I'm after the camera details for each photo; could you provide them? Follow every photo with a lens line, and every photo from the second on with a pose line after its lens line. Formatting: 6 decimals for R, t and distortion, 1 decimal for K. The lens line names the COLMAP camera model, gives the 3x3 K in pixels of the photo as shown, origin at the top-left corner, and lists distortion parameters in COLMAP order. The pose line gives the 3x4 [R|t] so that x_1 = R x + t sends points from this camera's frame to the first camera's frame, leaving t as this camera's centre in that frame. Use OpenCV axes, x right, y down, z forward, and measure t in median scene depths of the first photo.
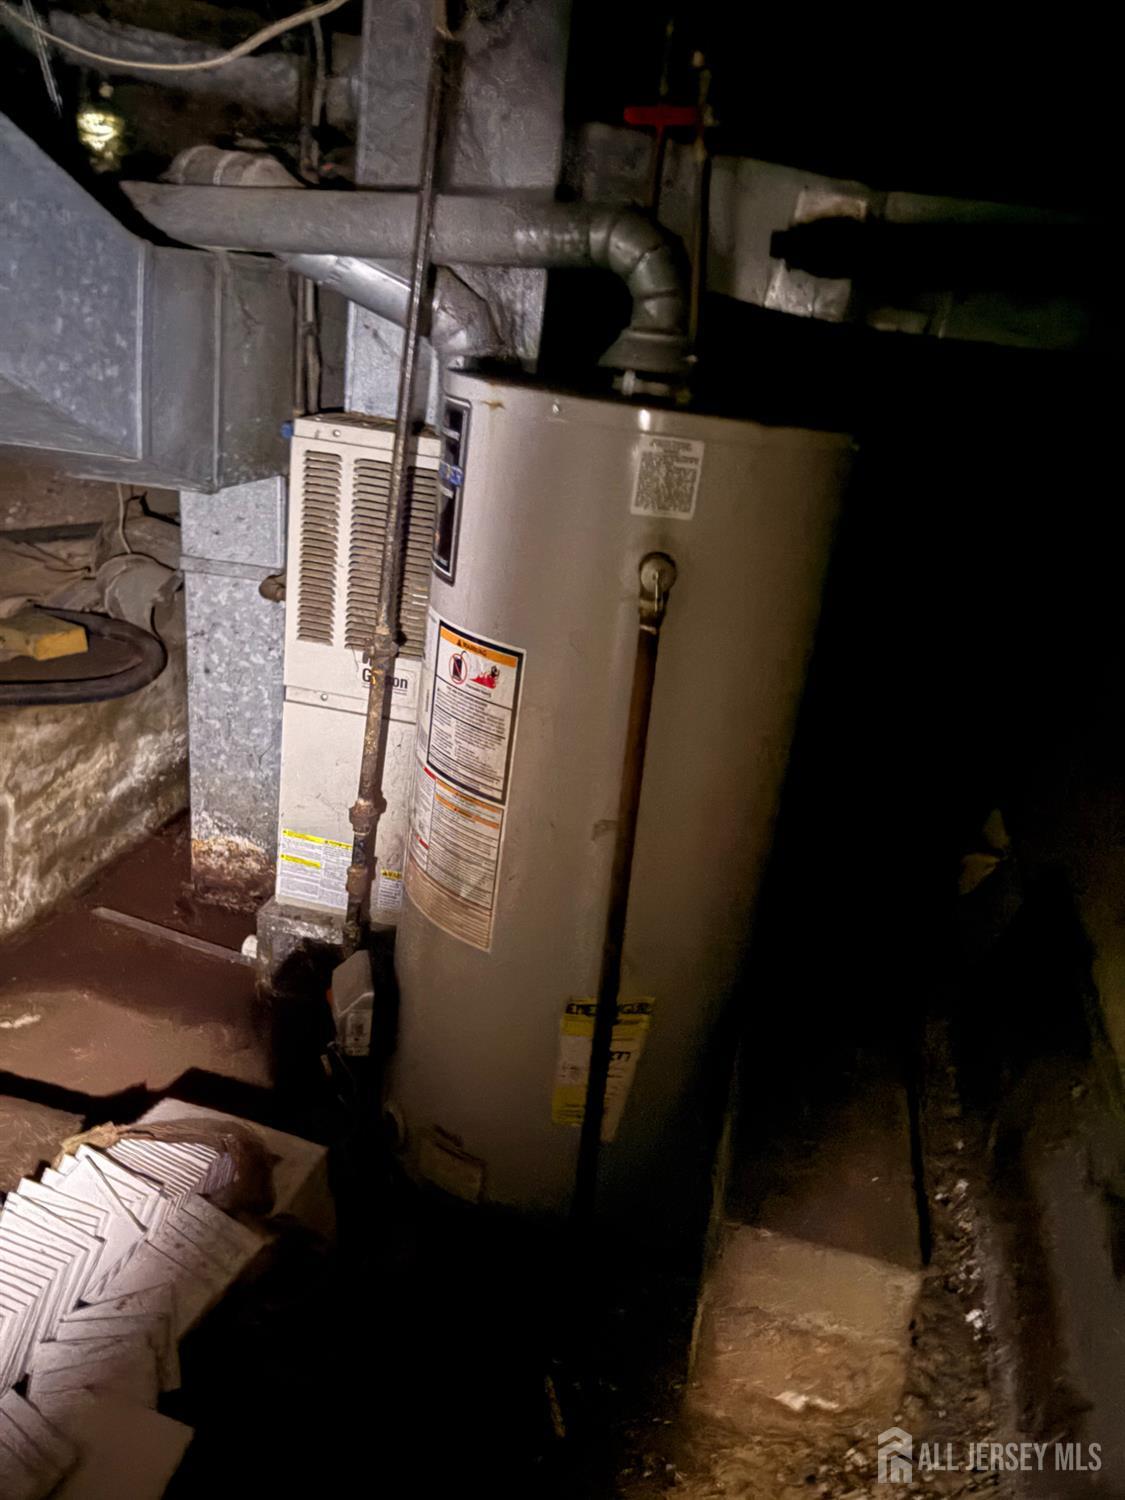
lens RADIAL K [[1236.0, 0, 561.3], [0, 1236.0, 817.8], [0, 0, 1]] dist [0.042773, -0.006087]
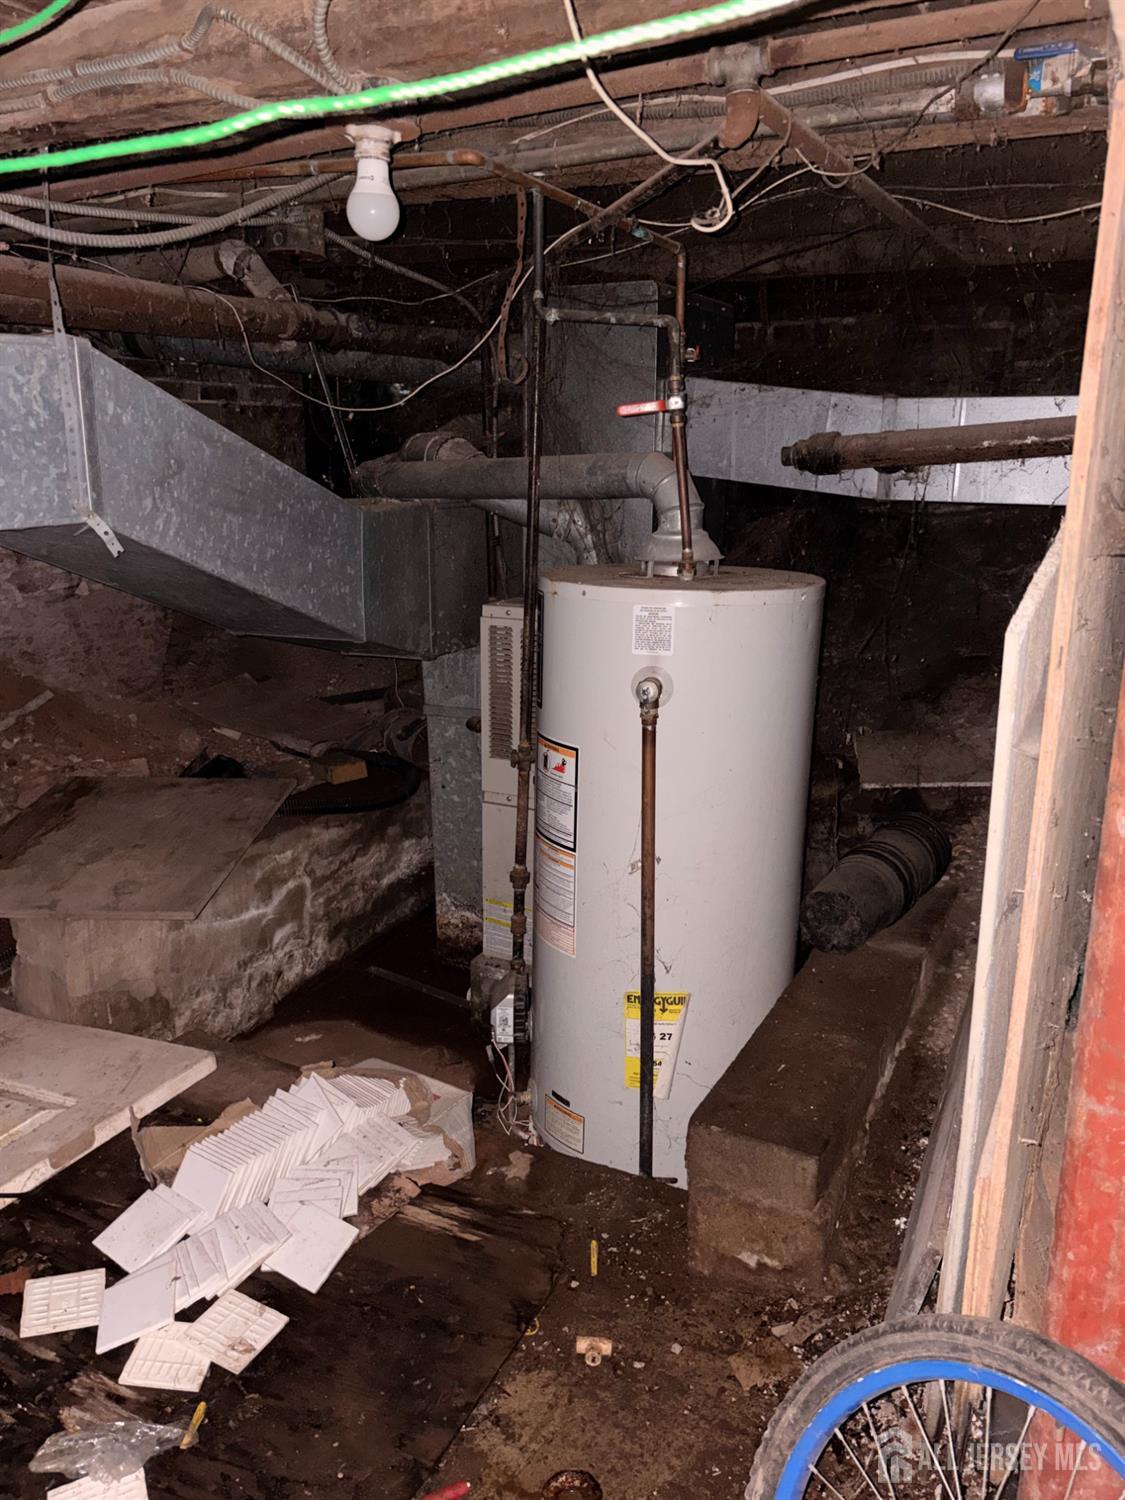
lens RADIAL K [[1236.0, 0, 561.3], [0, 1236.0, 817.8], [0, 0, 1]] dist [0.042773, -0.006087]
pose [[0.961712, -0.025881, -0.272836, 0.207882], [-0.007168, 0.992815, -0.119445, 0.076410], [0.273967, 0.116827, 0.954617, -0.255216]]
